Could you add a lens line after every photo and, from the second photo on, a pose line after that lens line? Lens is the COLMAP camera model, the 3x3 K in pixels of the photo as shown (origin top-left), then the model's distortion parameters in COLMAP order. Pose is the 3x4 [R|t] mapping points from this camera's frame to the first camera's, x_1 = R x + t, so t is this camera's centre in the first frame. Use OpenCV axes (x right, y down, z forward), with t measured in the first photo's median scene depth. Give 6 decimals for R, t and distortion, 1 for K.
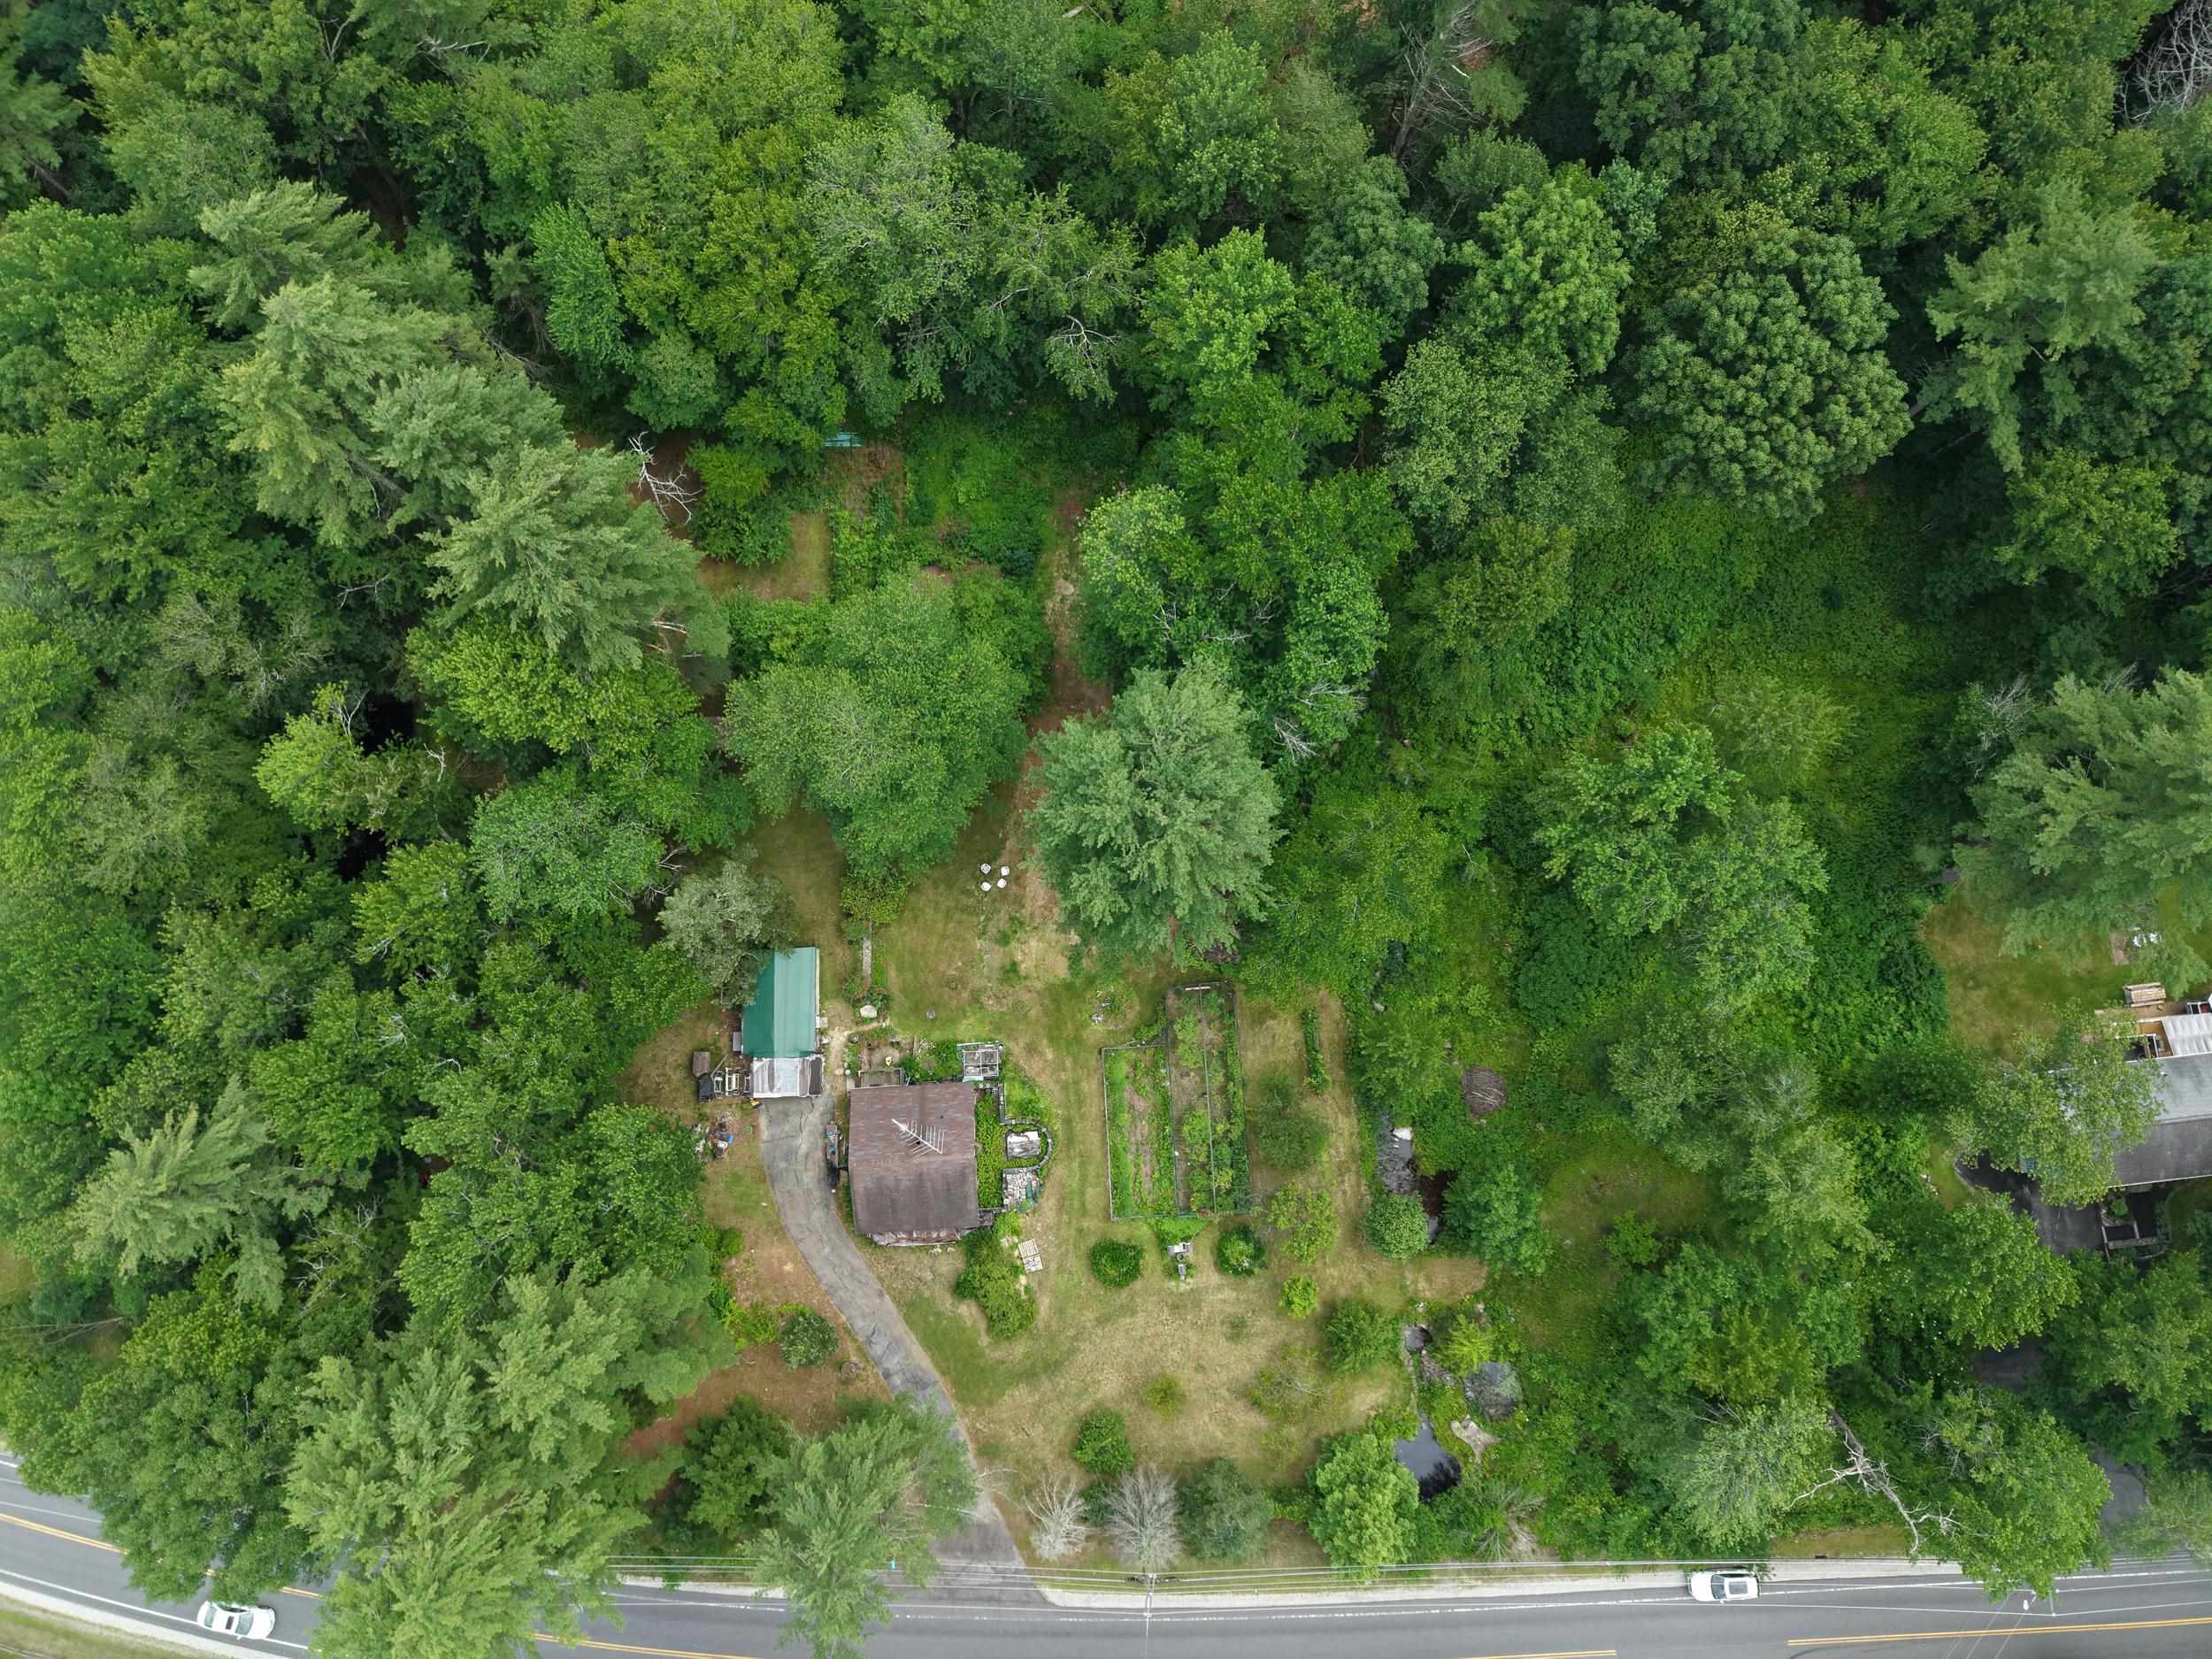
lens RADIAL K [[1488.6, 0, 1109.8], [0, 1488.6, 818.5], [0, 0, 1]] dist [0.091214, -0.165158]
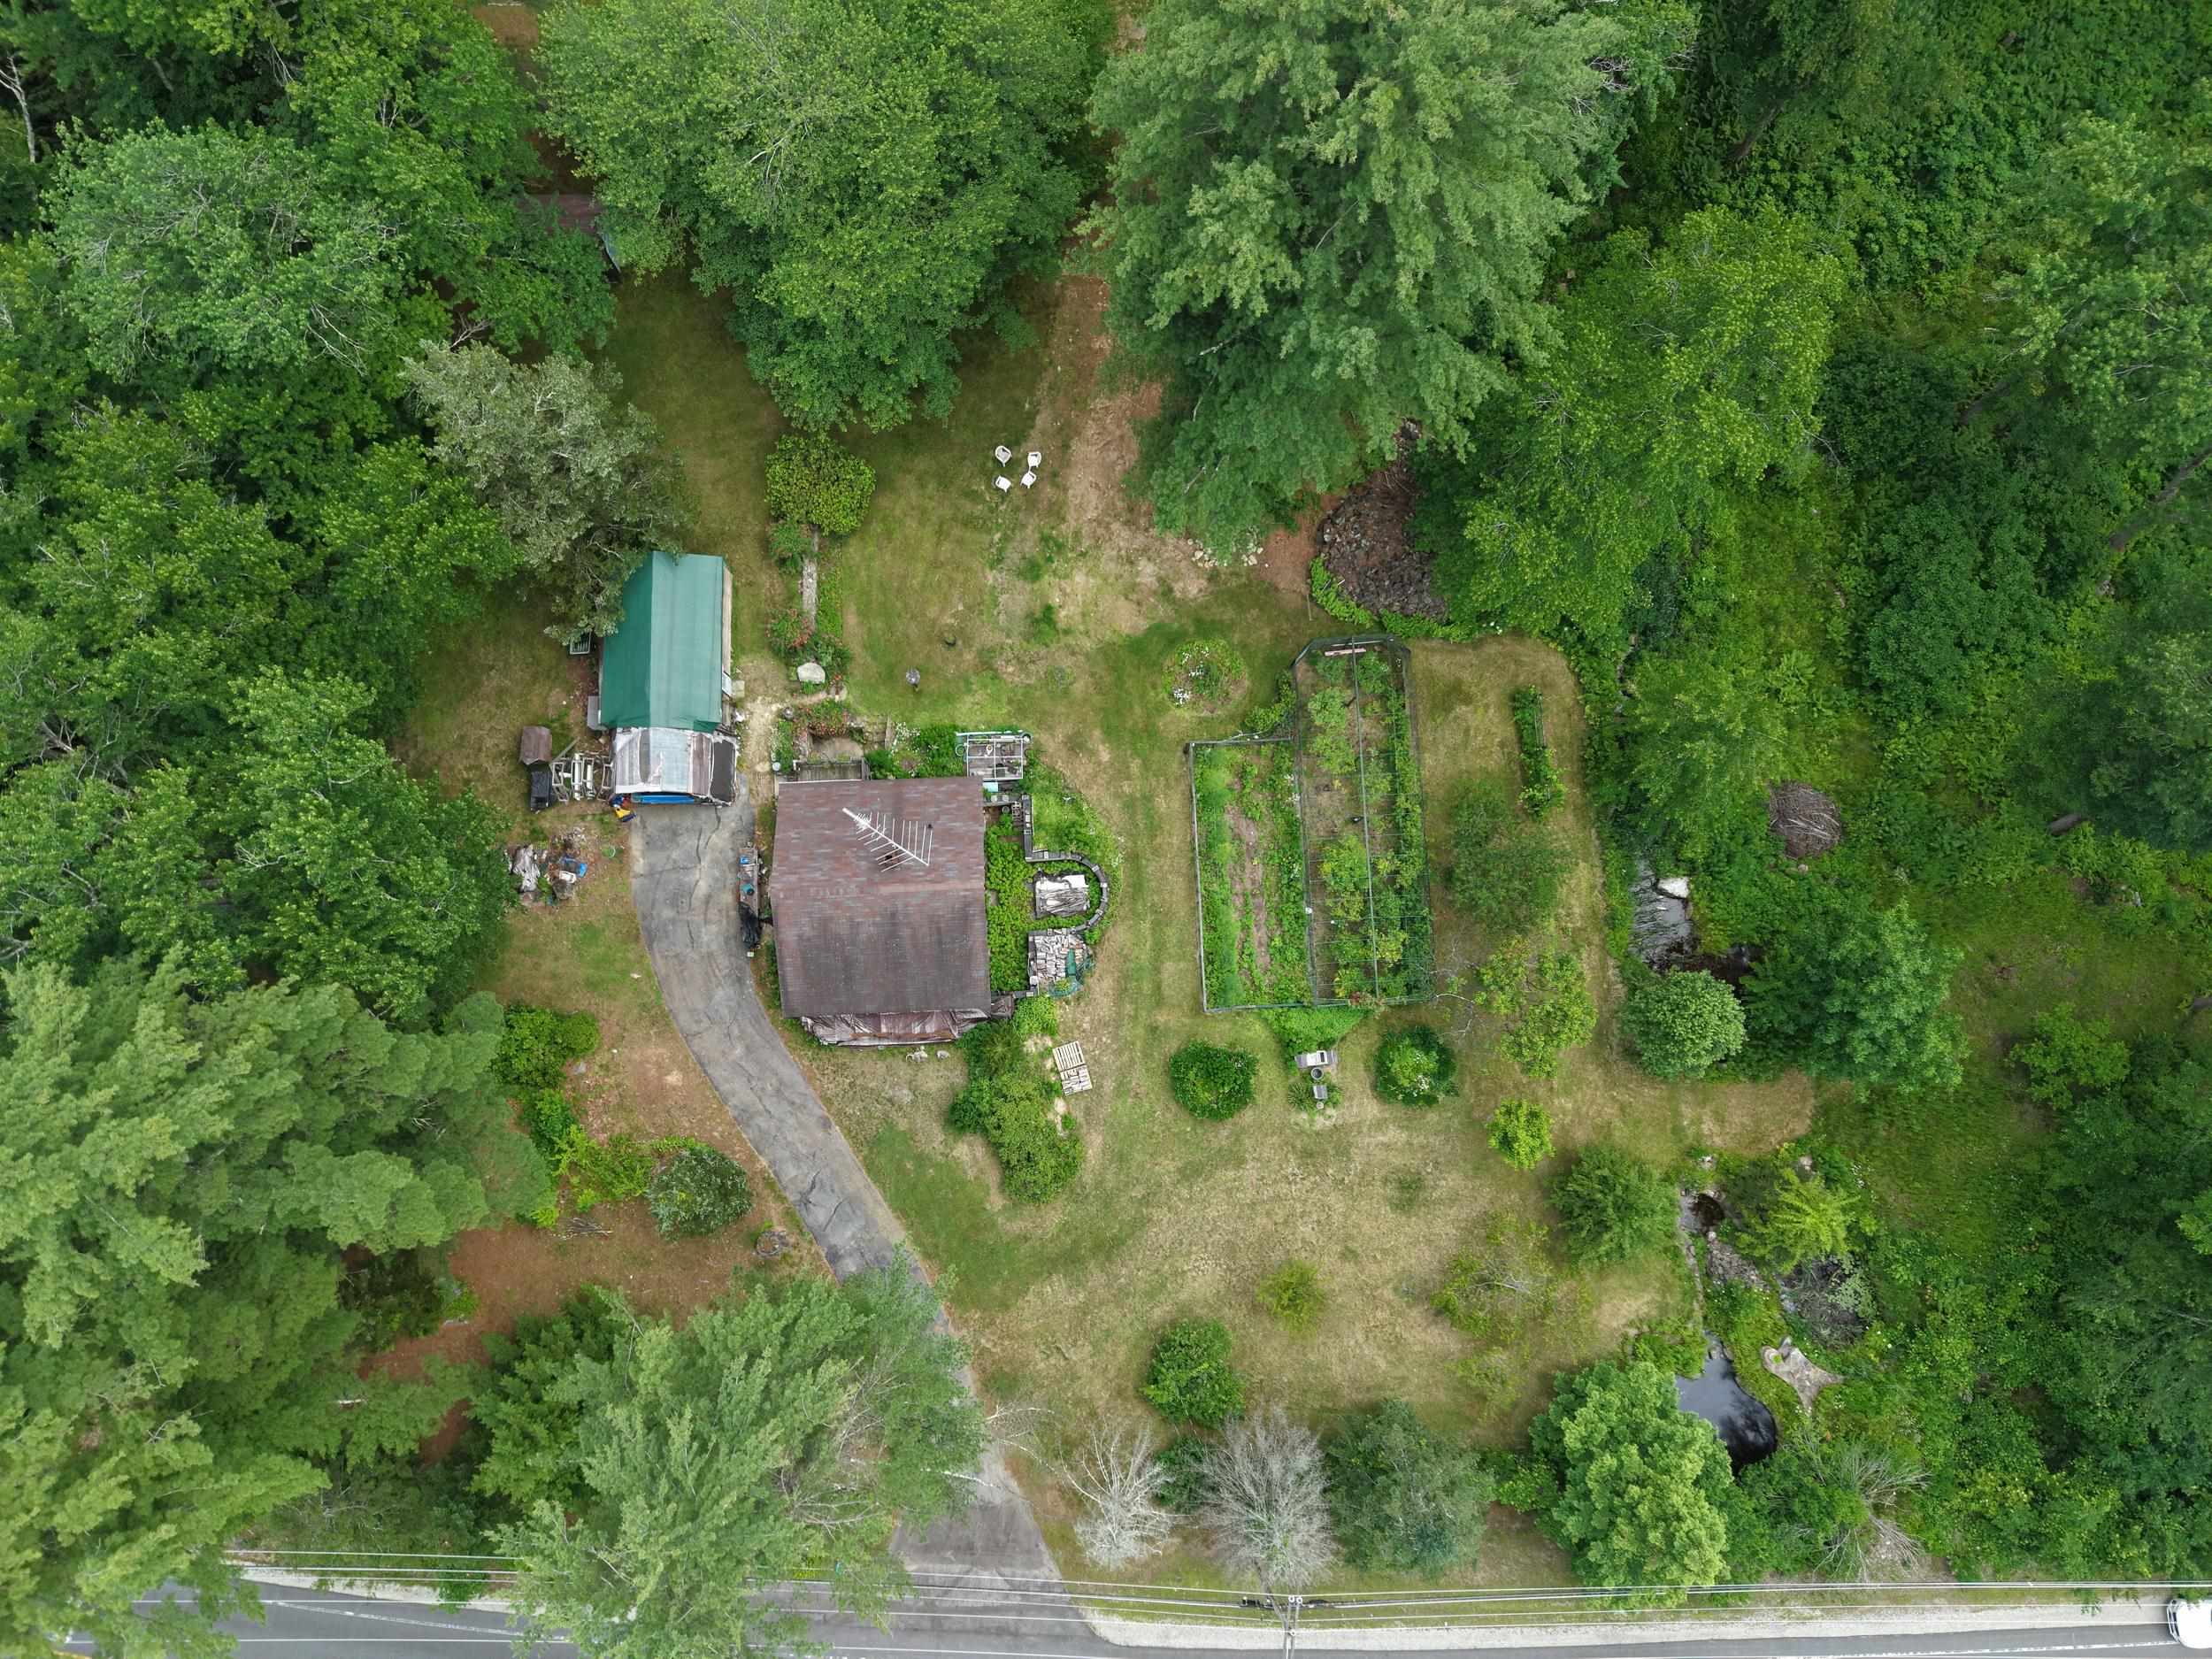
lens RADIAL K [[1455.9, 0, 1106.0], [0, 1455.9, 829.5], [0, 0, 1]] dist [0.086389, -0.109976]
pose [[0.999949, 0.009458, -0.003602, -0.038115], [-0.009467, 0.999952, -0.002456, 0.196208], [0.003578, 0.002490, 0.999990, 0.403781]]
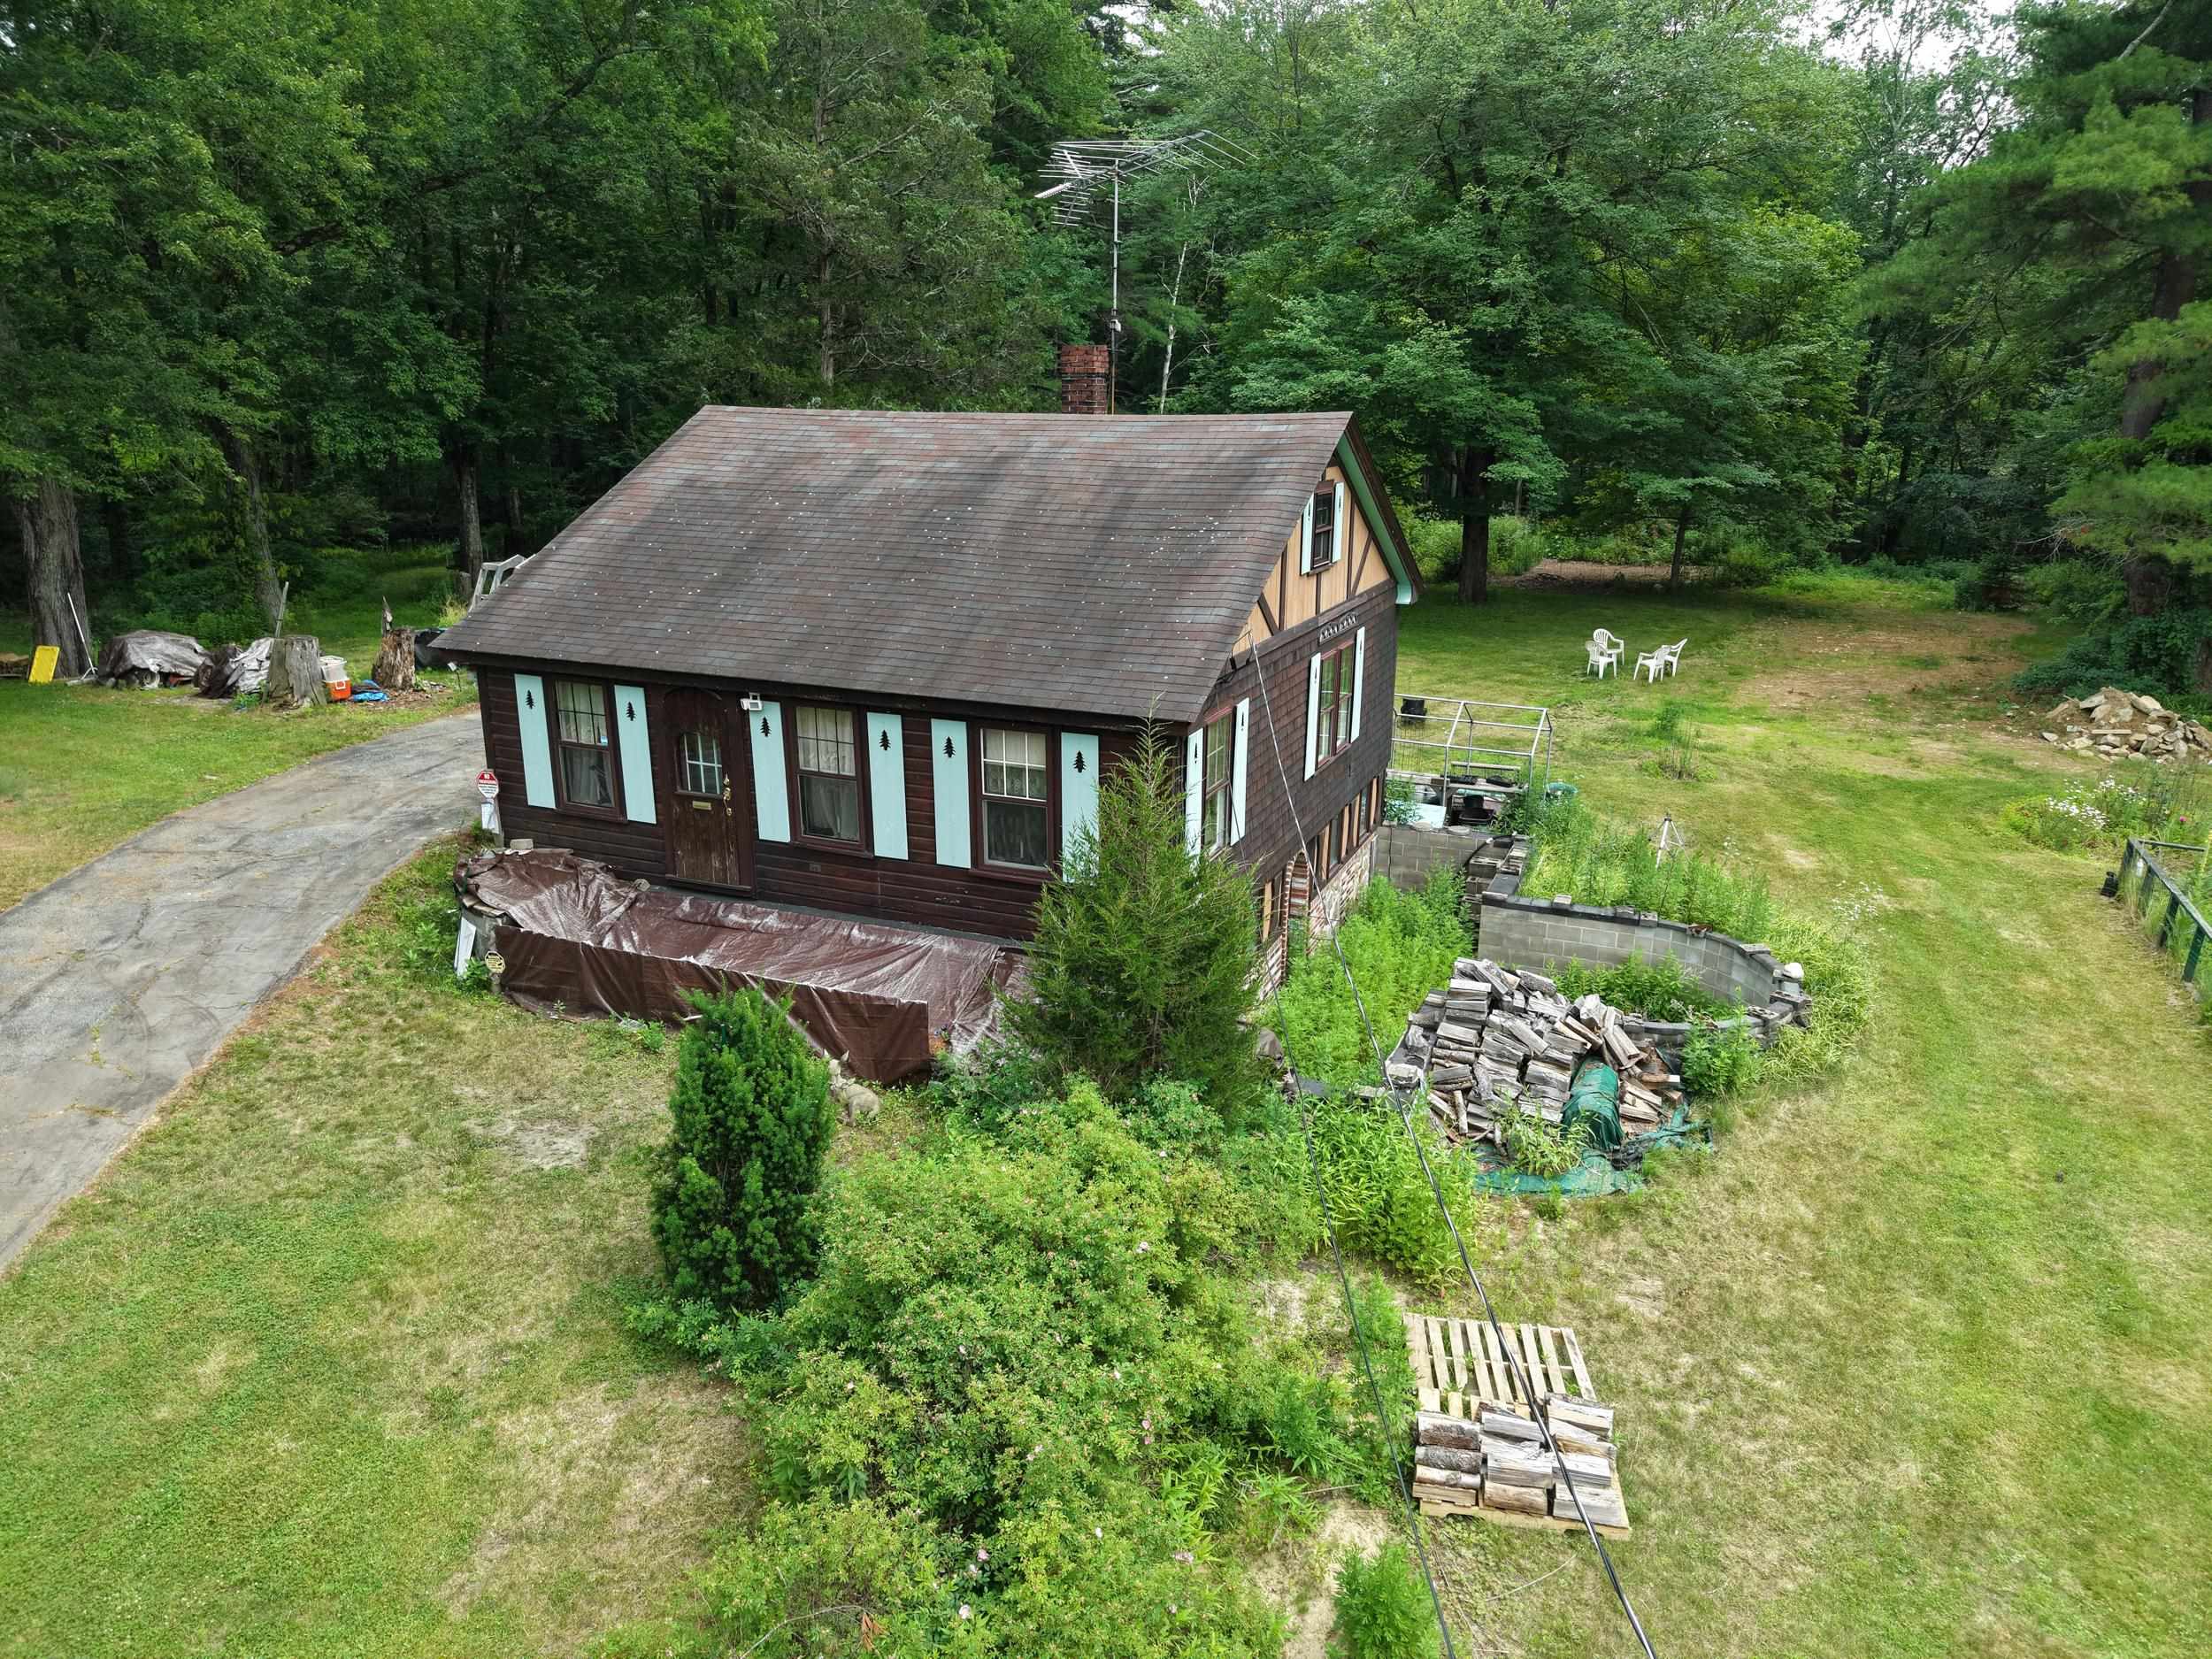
lens RADIAL K [[1455.9, 0, 1106.0], [0, 1455.9, 829.5], [0, 0, 1]] dist [0.086389, -0.109976]
pose [[0.894962, 0.109643, -0.432460, -0.039833], [-0.439194, 0.386926, -0.810800, 0.363847], [0.078432, 0.915569, 0.394438, 0.933644]]
